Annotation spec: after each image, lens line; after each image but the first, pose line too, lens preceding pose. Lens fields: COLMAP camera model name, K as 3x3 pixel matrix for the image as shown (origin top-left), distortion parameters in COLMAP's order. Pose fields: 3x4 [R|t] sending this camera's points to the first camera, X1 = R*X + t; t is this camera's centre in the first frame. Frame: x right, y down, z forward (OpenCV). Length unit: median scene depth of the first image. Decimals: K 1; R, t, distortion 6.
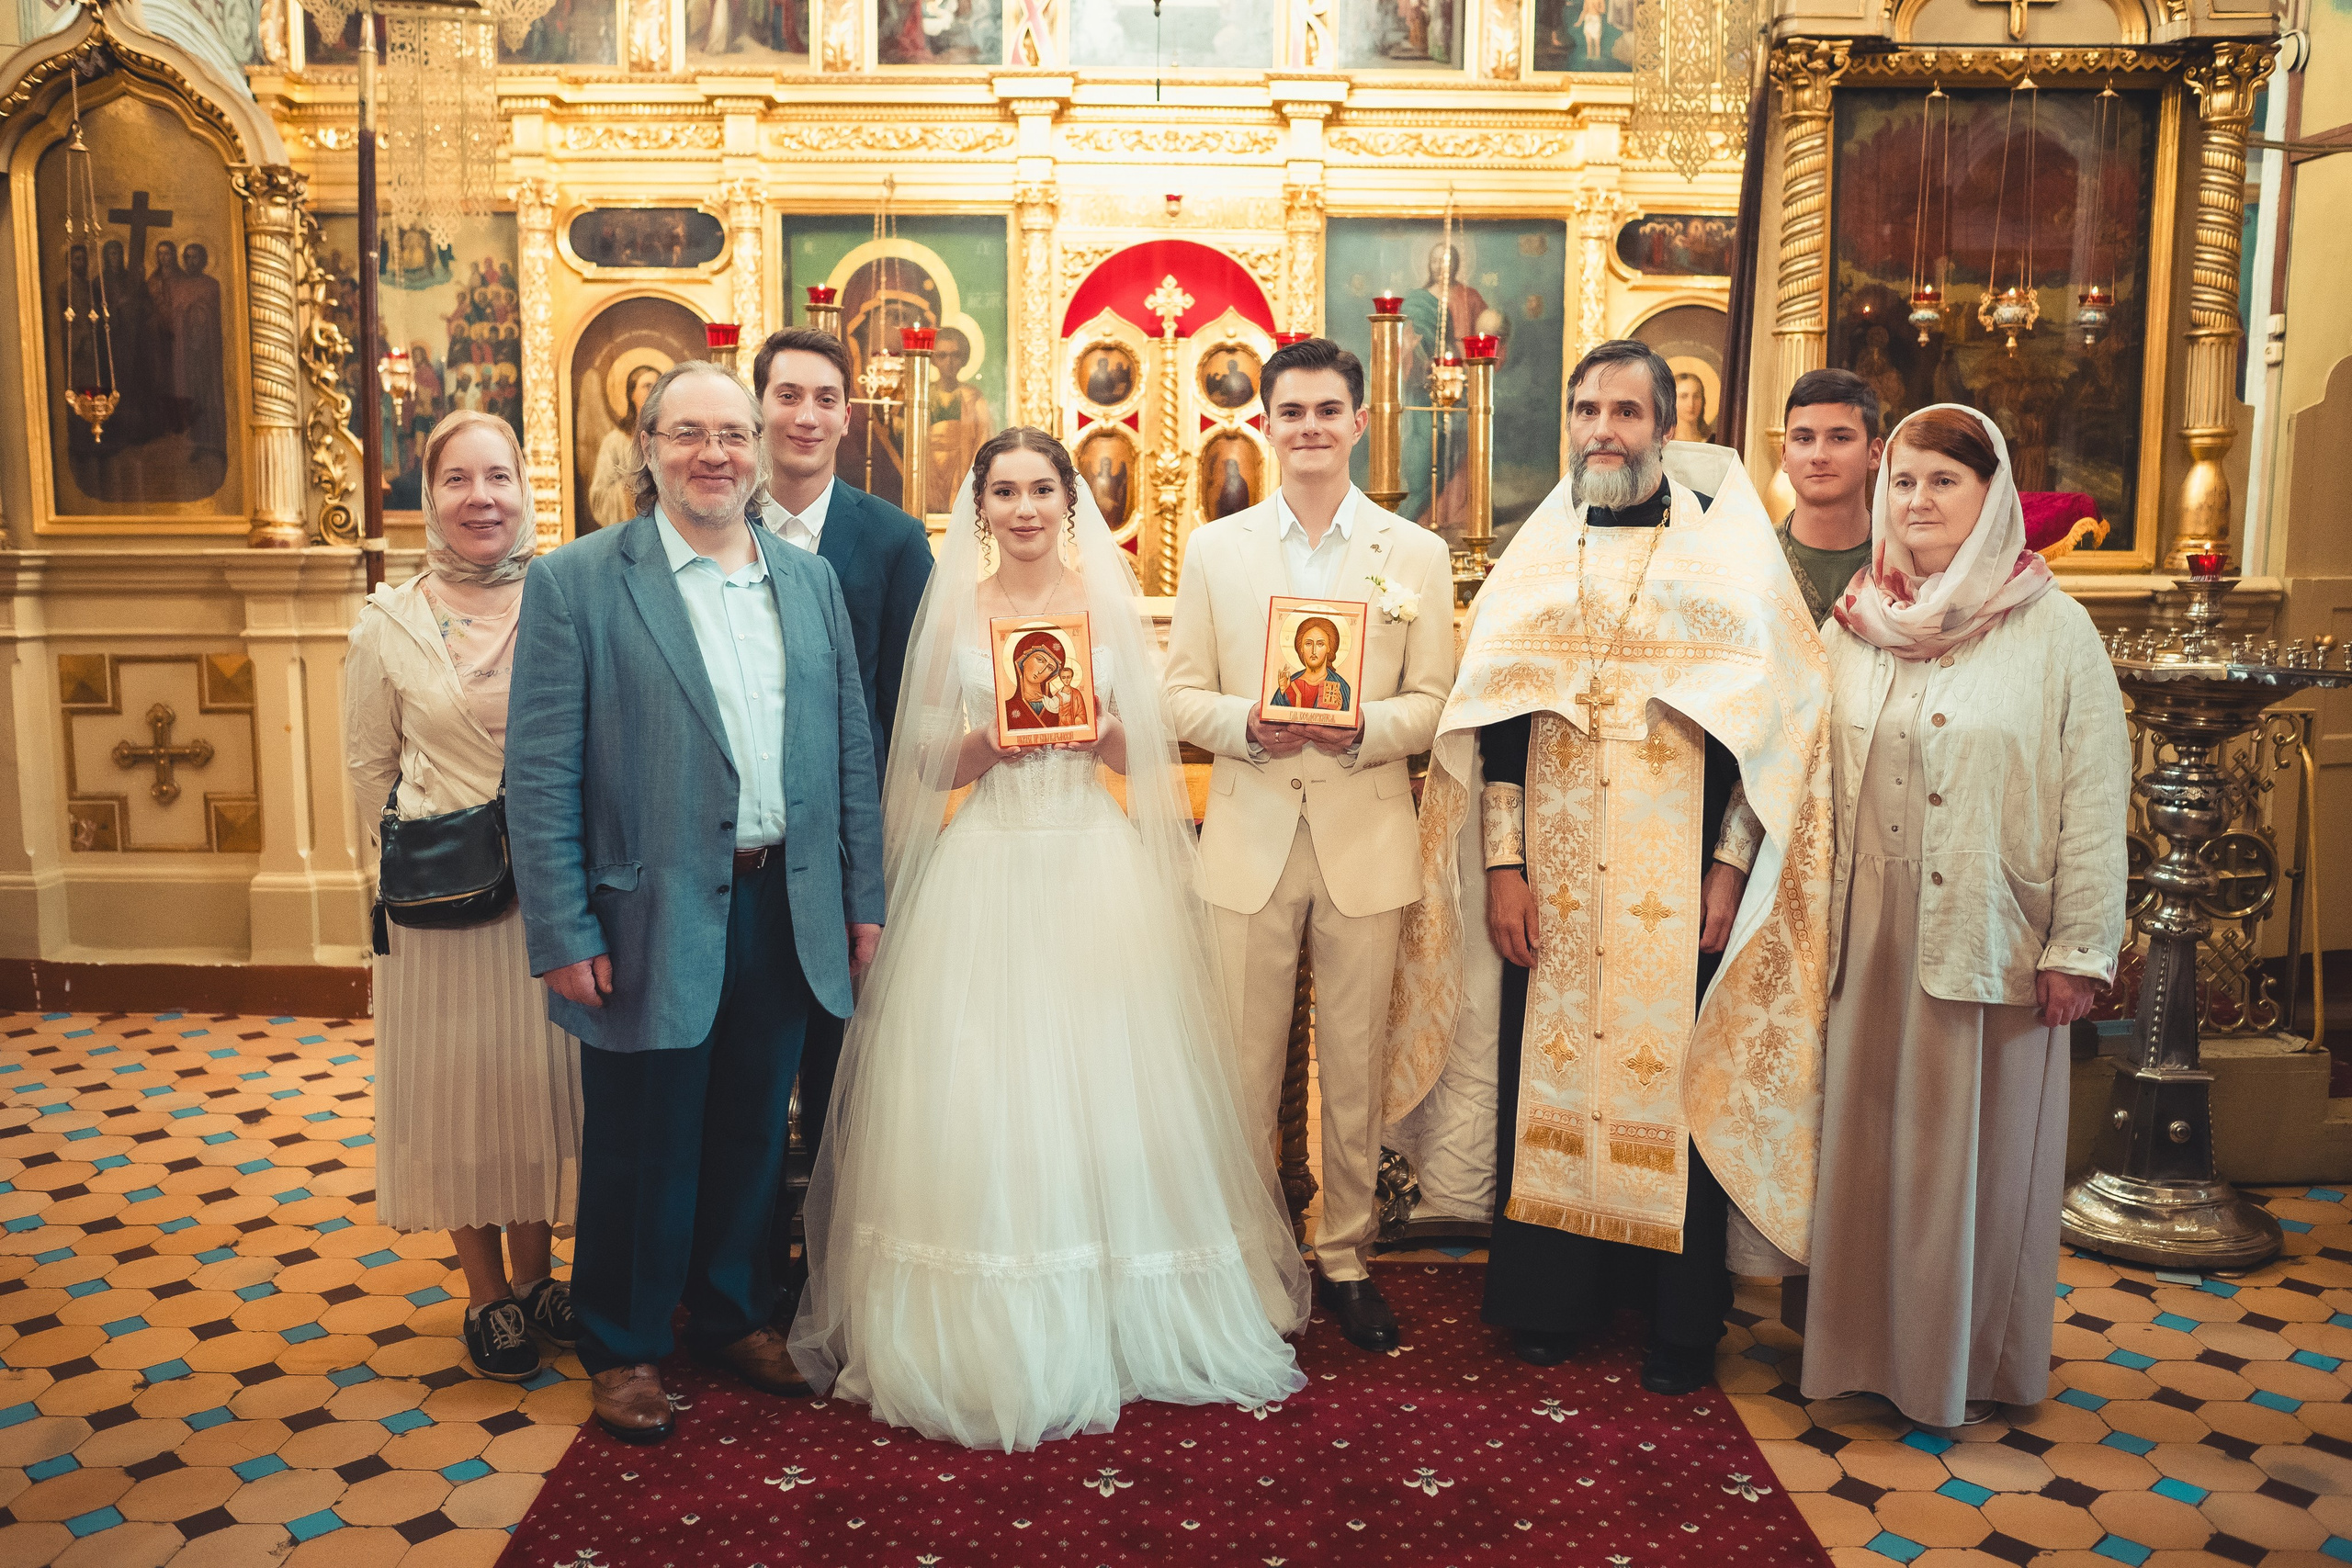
lens RADIAL K [[1947.7, 0, 1177.7], [0, 1947.7, 779.5], [0, 0, 1]] dist [-0.068771, 0.057428]
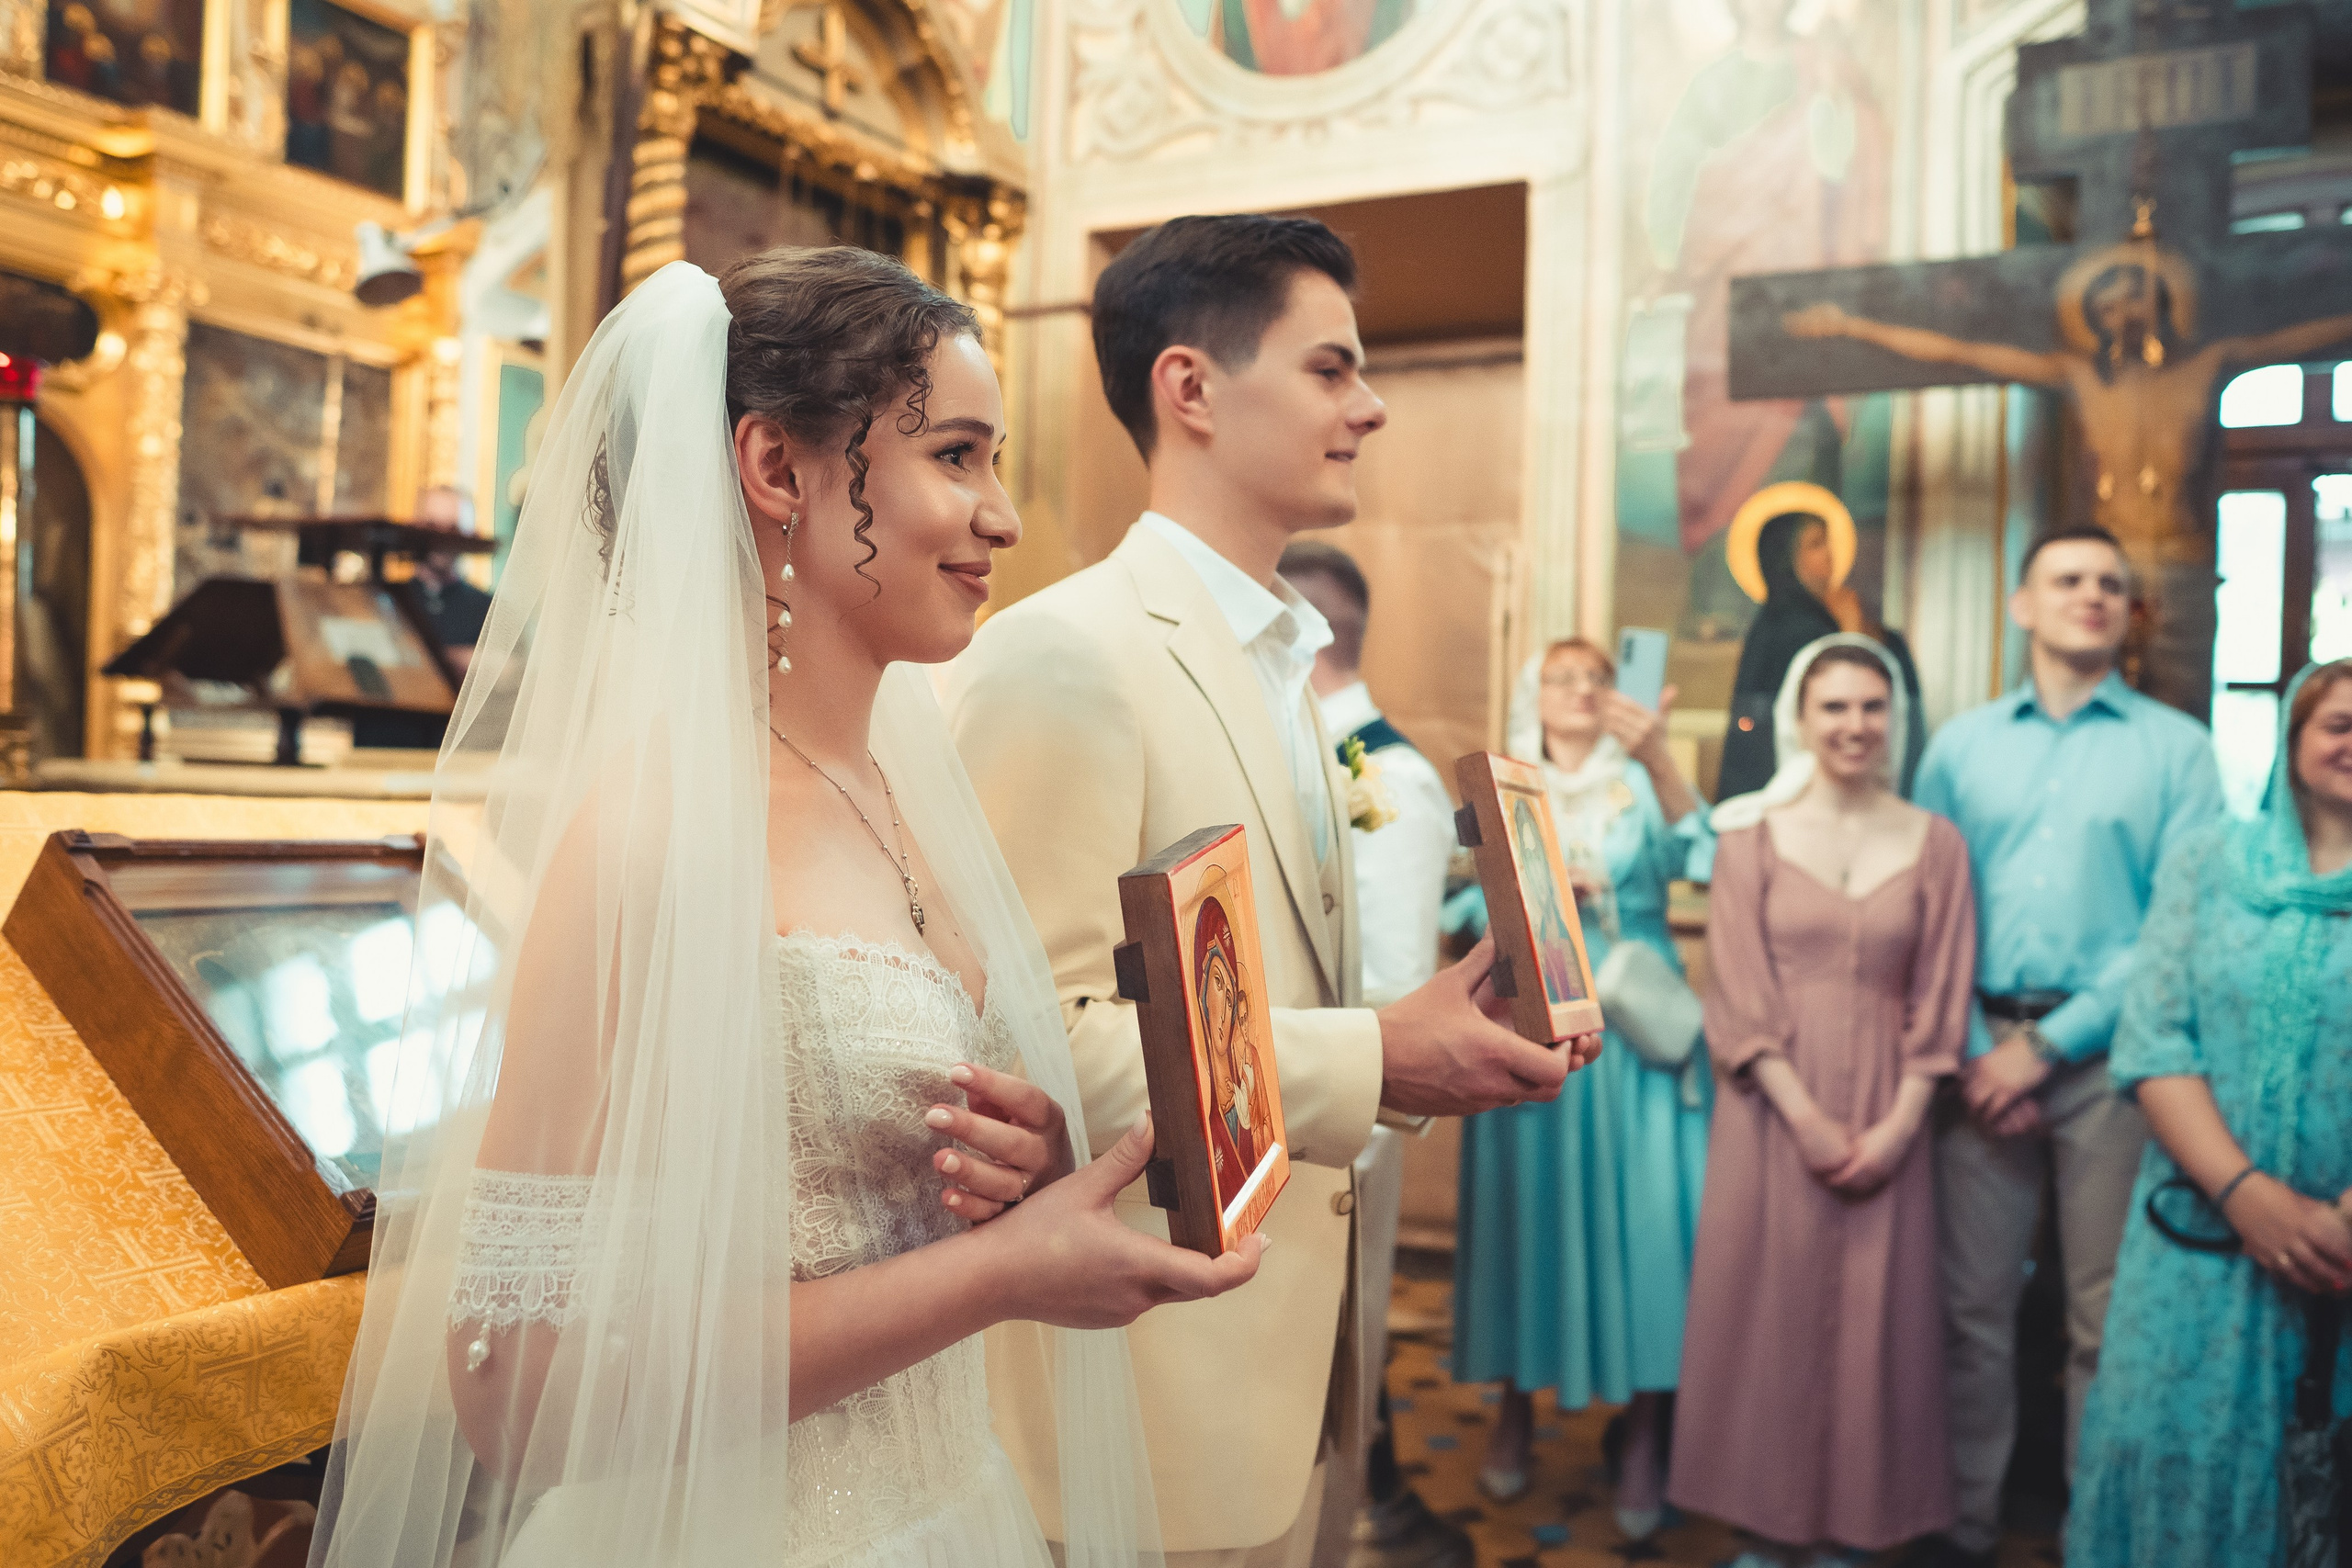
lens RADIAL K [[1928.4, 0, 1188.5], [0, 1928.4, 781.3], [0, 0, 1]] dist [-0.071876, 0.057932]
pose [[0.457928, 0.007444, 0.888958, -0.169074], [0.097871, 0.993464, -0.058735, -0.036894], [-0.883585, 0.113899, 0.454207, 0.430245]]
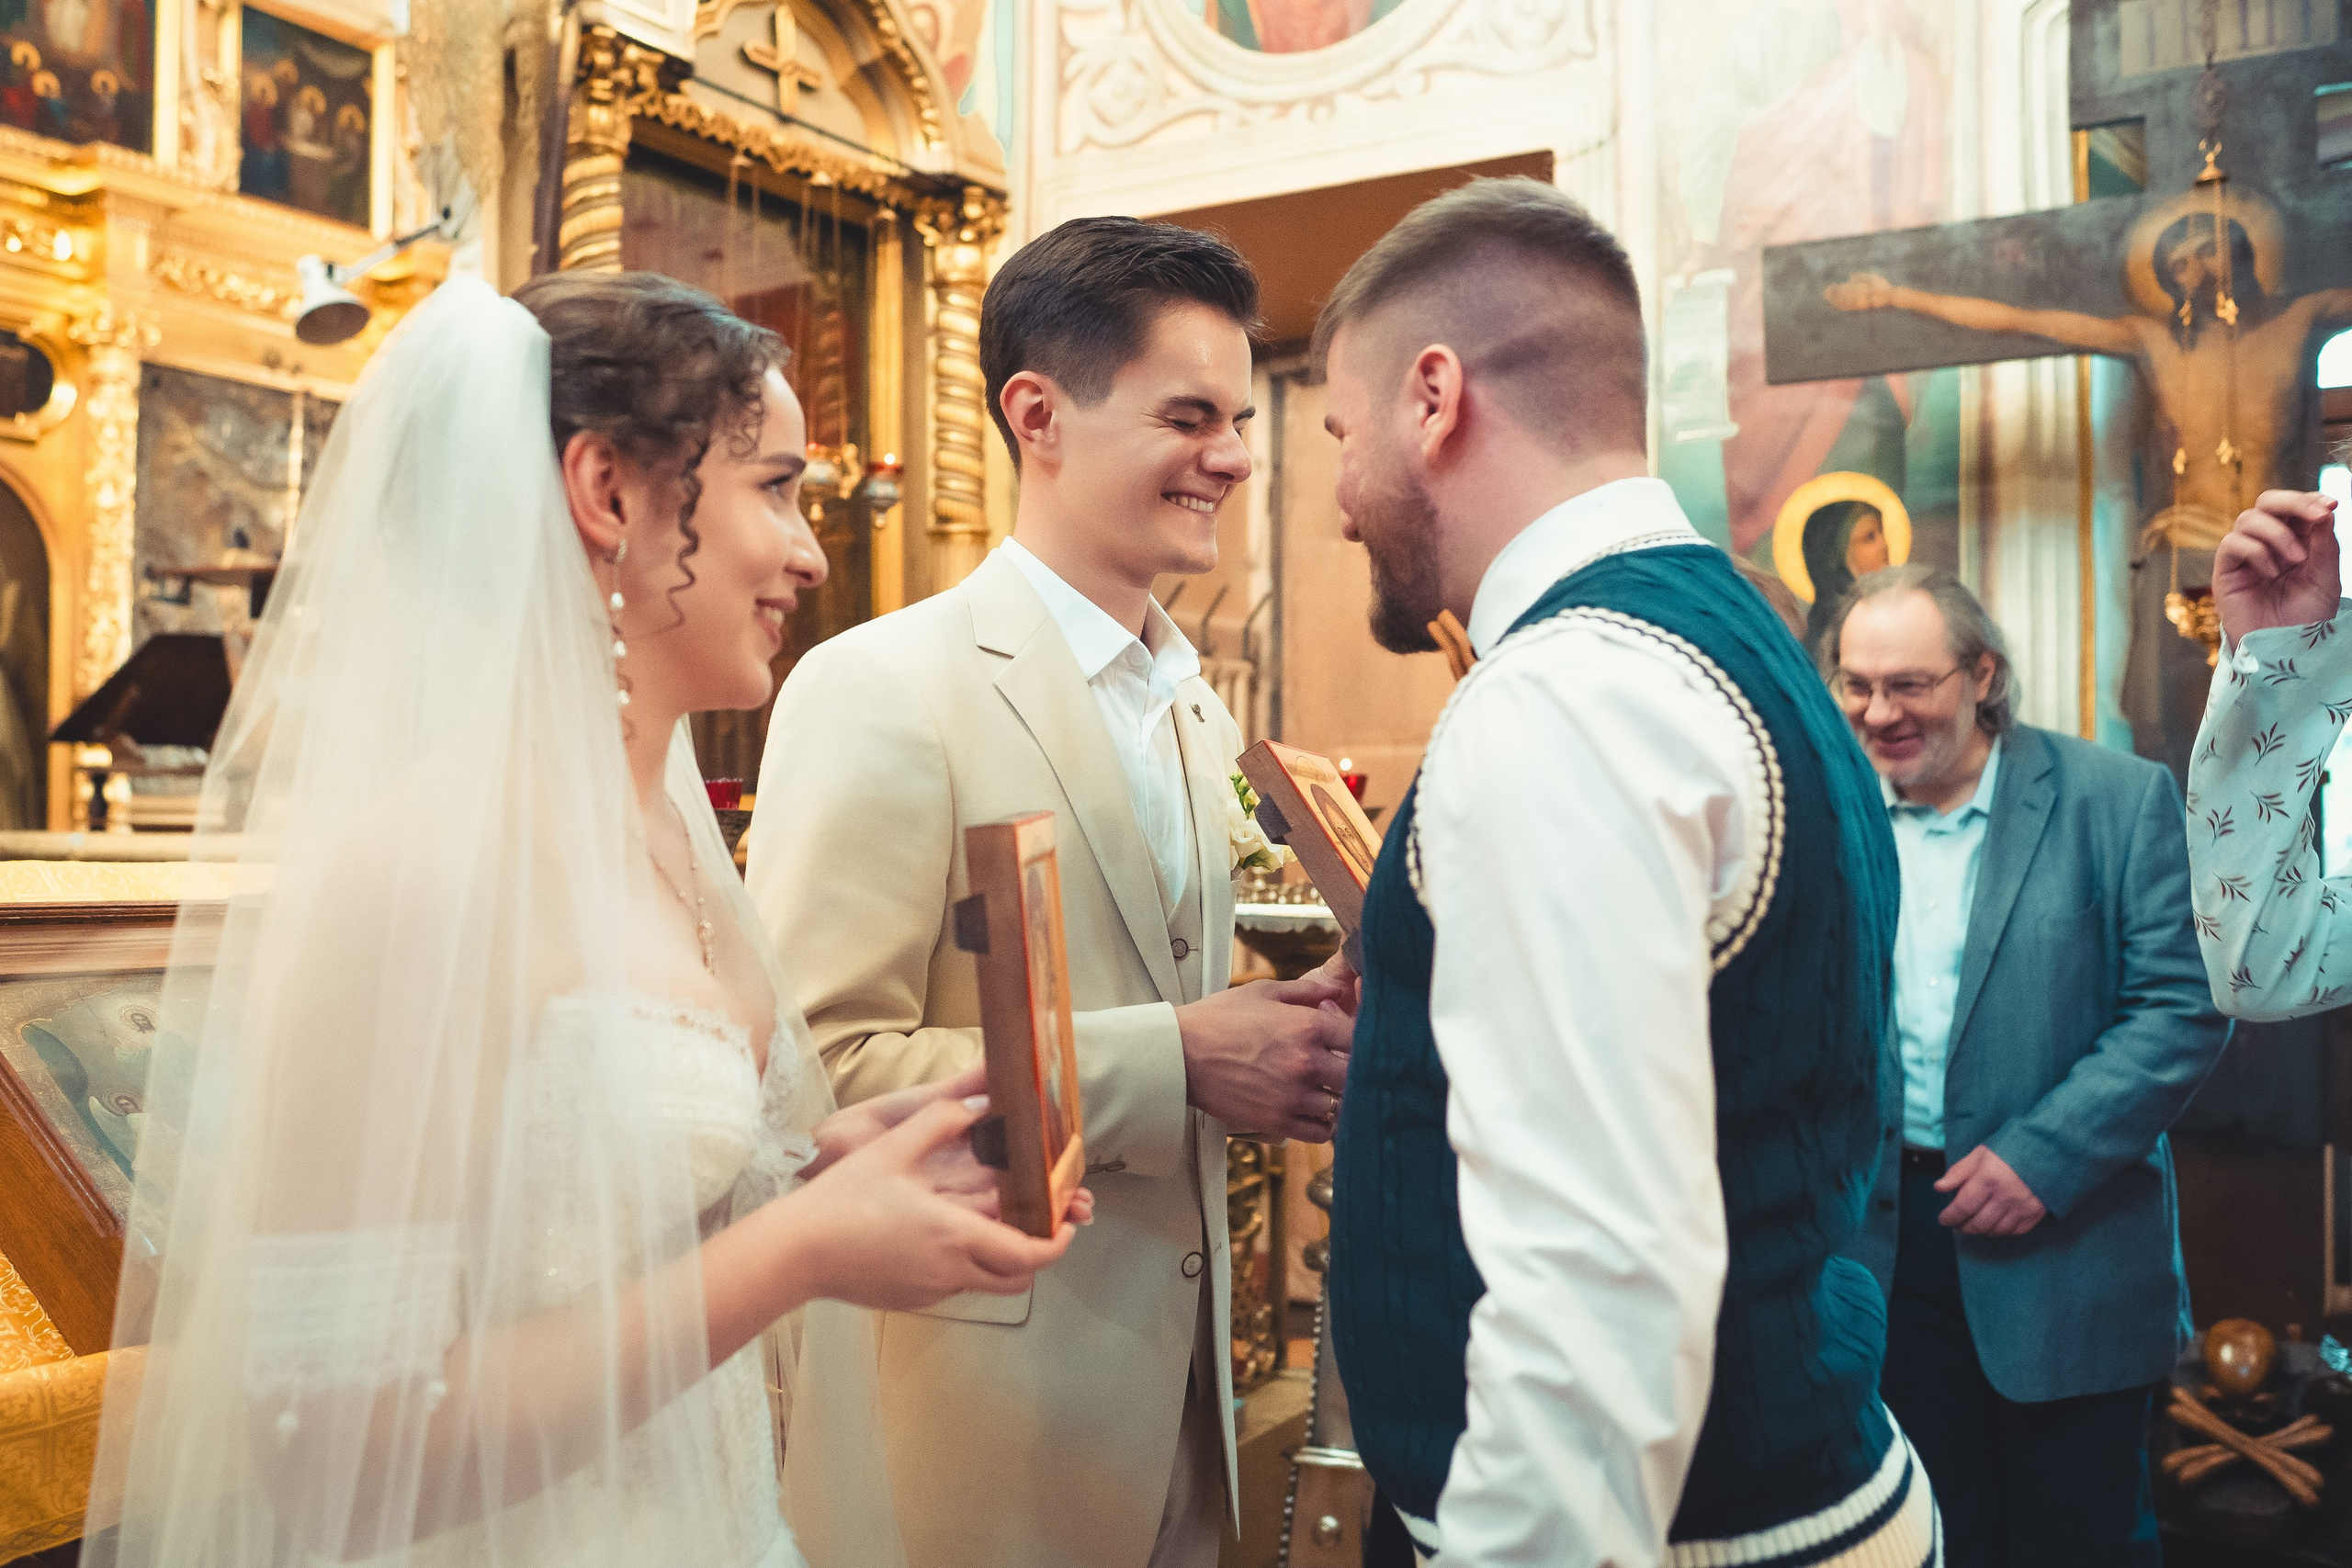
lens RADIAL K [[2131.7, 0, 1142.3], [0, 2131.7, 783.9], [0, 0, 1]] dist [-0.081633, 0.074987]
pose [[0.513372, 0.009773, 0.858111, -0.165229], [0.122453, 0.988869, -0.084521, -0.032046], [-0.849385, 0.148470, 0.506461, 0.400984]]
